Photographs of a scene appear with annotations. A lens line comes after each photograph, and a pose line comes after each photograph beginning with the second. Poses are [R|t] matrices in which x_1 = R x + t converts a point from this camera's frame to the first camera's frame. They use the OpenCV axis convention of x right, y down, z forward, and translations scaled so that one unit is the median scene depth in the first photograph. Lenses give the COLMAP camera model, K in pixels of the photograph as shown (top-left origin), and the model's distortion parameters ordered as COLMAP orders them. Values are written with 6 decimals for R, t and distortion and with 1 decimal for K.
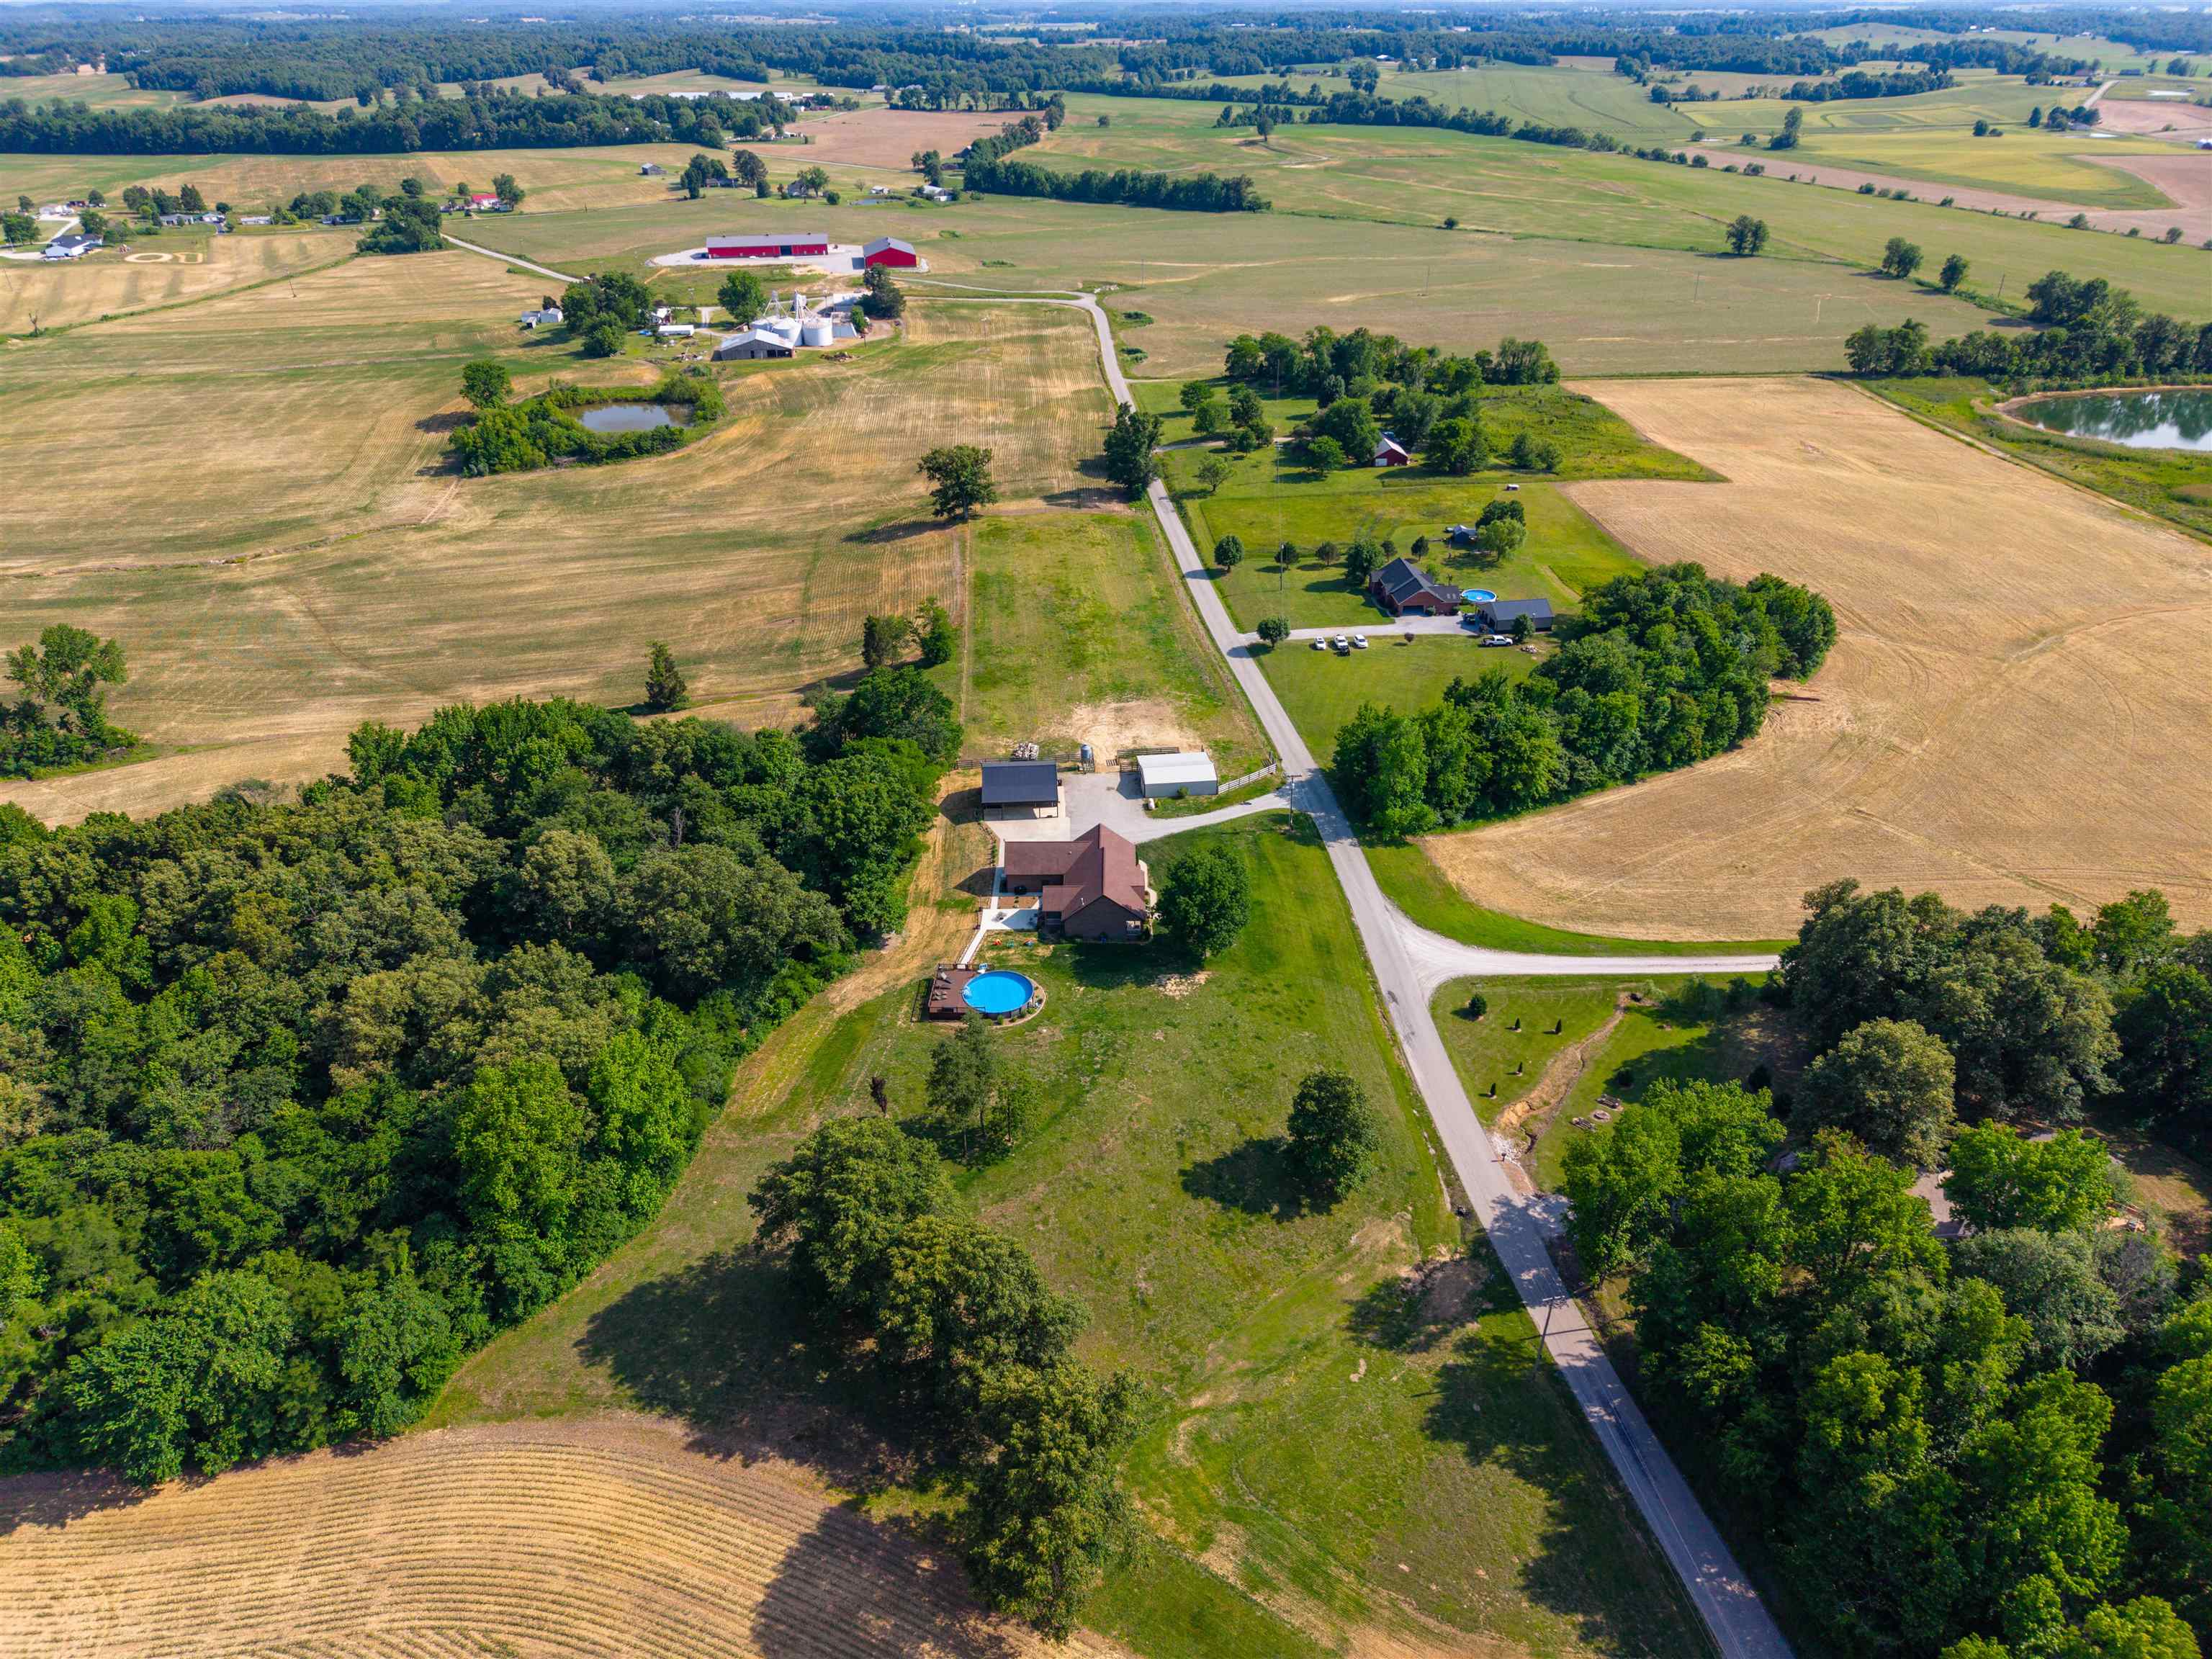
lens RADIAL K [[1492.3, 0, 1117.3], [0, 1492.3, 784.1], [0, 0, 1]] dist [0.104422, -0.150515]
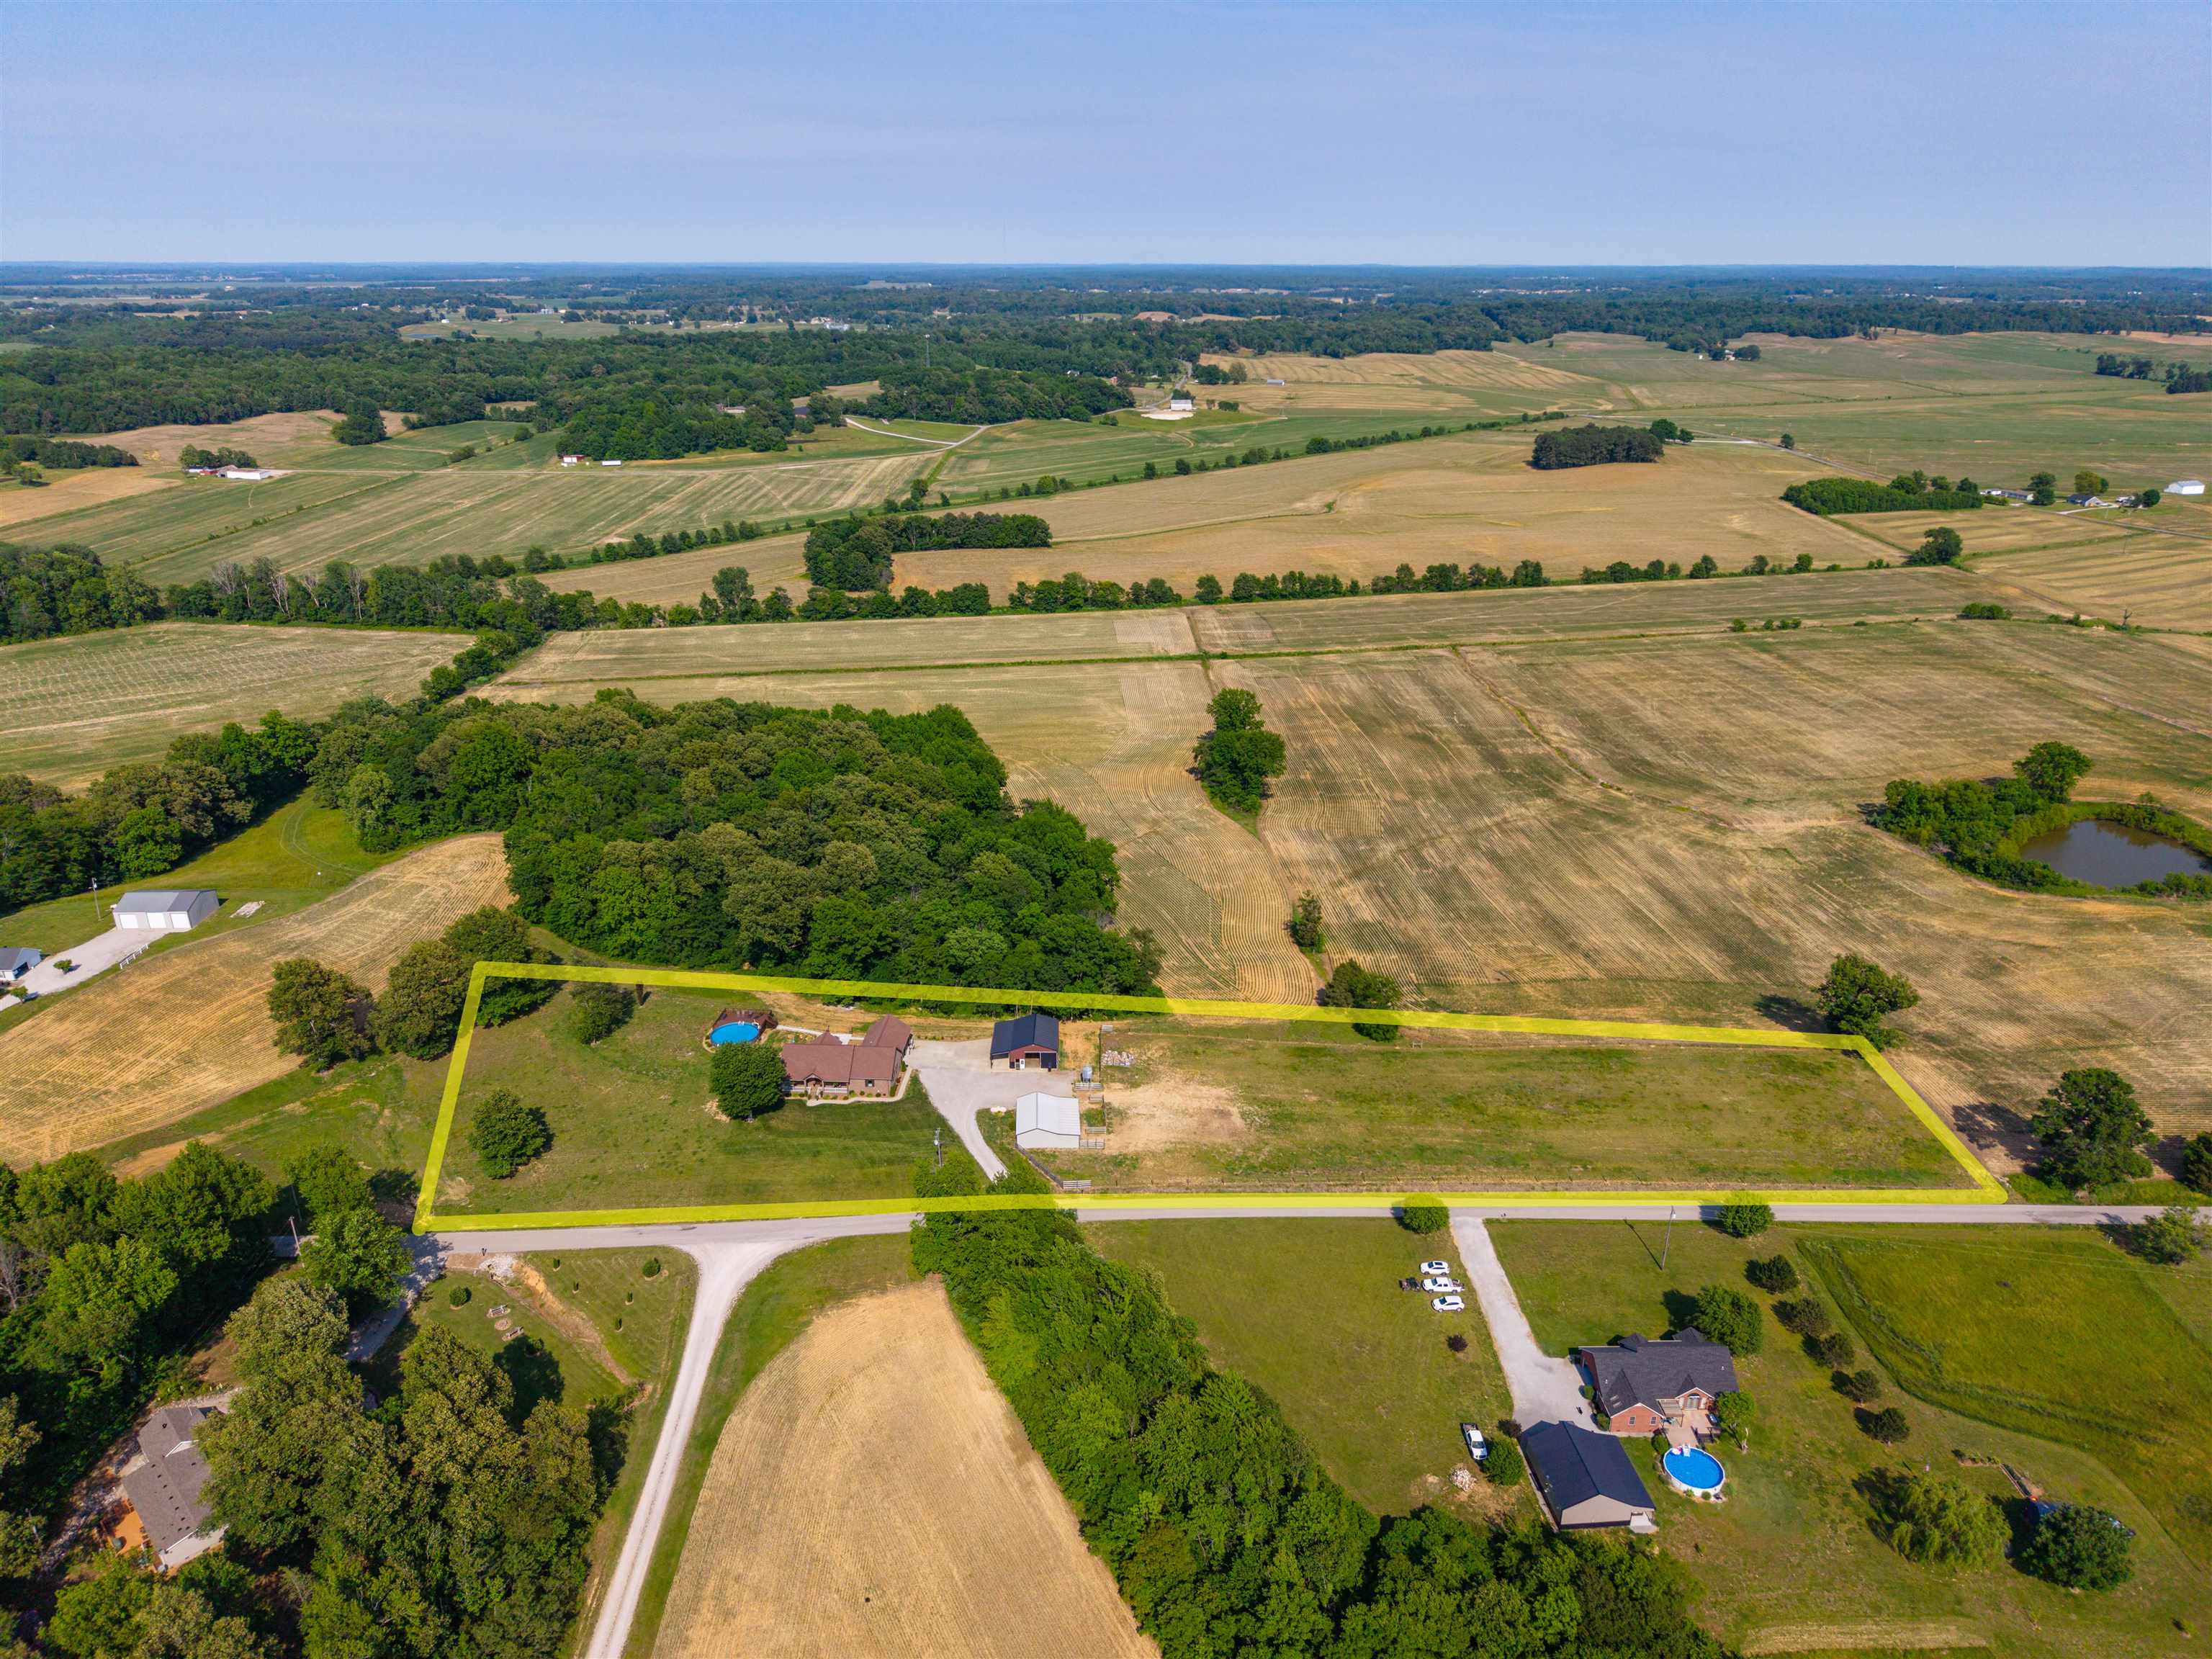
lens RADIAL K [[1477.4, 0, 1106.0], [0, 1477.4, 829.5], [0, 0, 1]] dist [0.090637, -0.130000]
pose [[-0.063618, 0.362986, -0.929620, 1.070045], [-0.467806, 0.811980, 0.349065, -0.640024], [0.881539, 0.457088, 0.118150, 0.928534]]
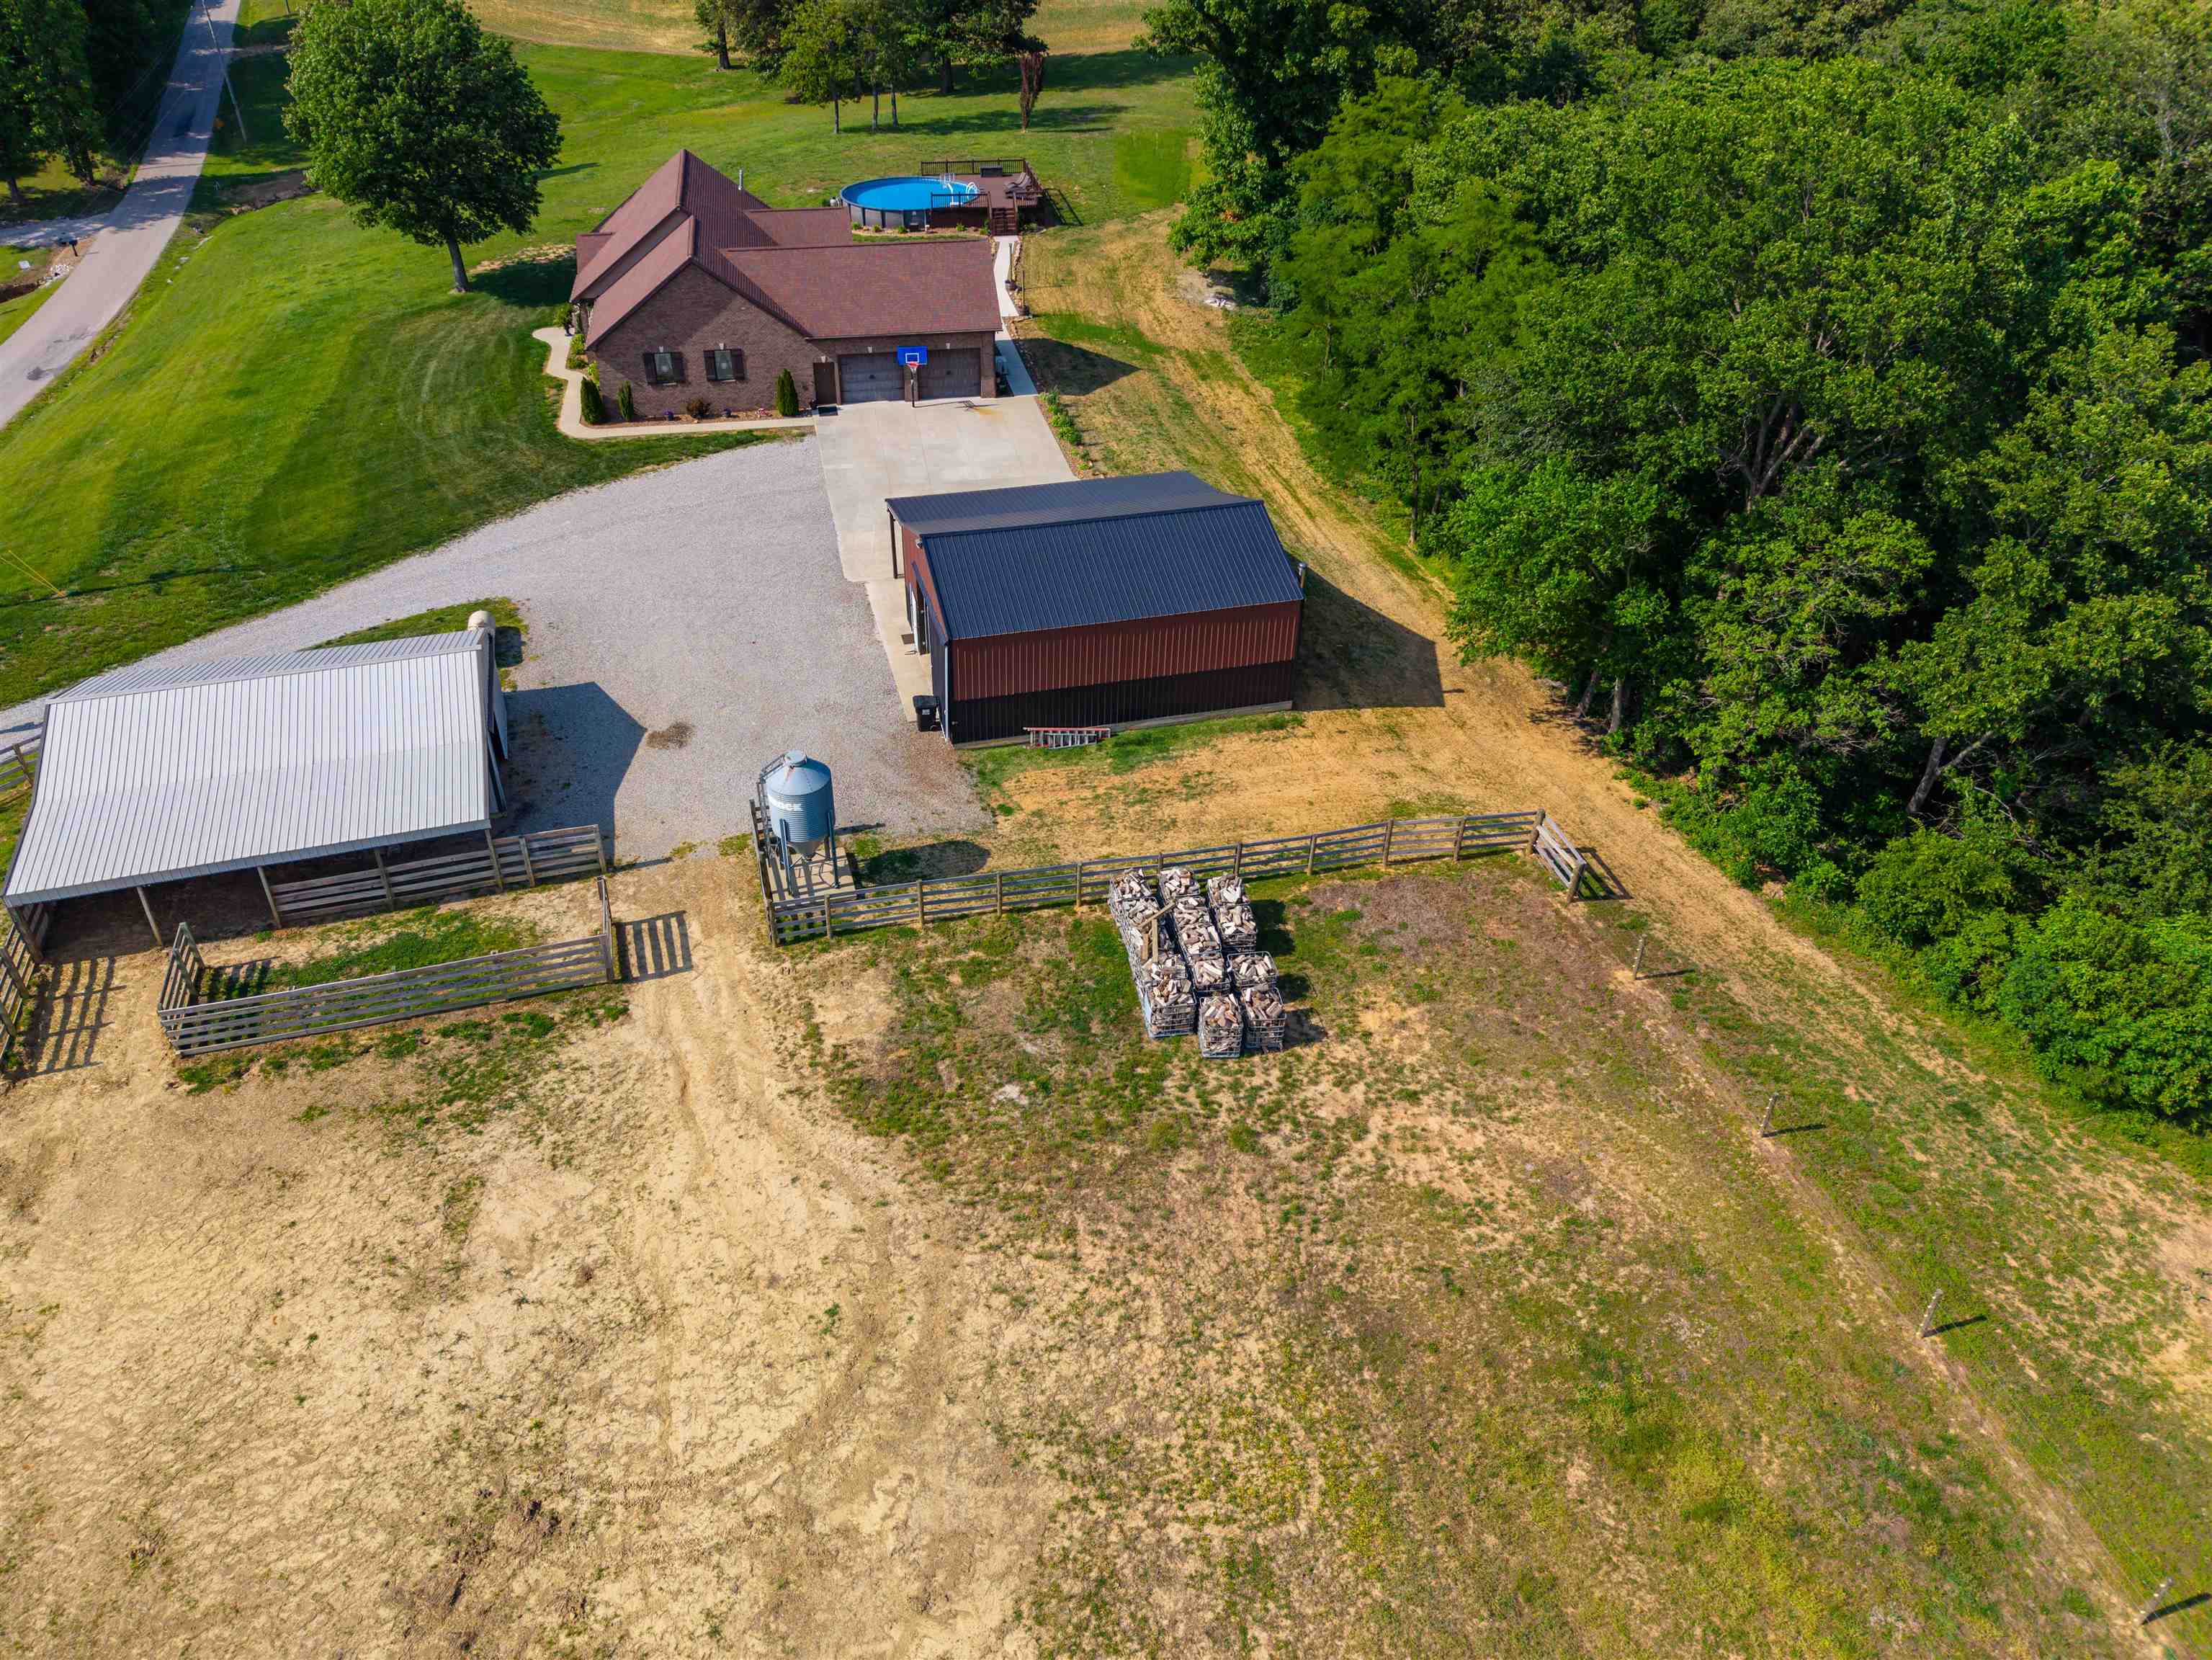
lens RADIAL K [[1539.6, 0, 1051.1], [0, 1539.6, 789.5], [0, 0, 1]] dist [0.064797, -0.086162]
pose [[-0.984858, 0.098800, -0.142452, -0.027727], [-0.078675, 0.477495, 0.875105, -0.202707], [0.154481, 0.873062, -0.462491, 1.253334]]
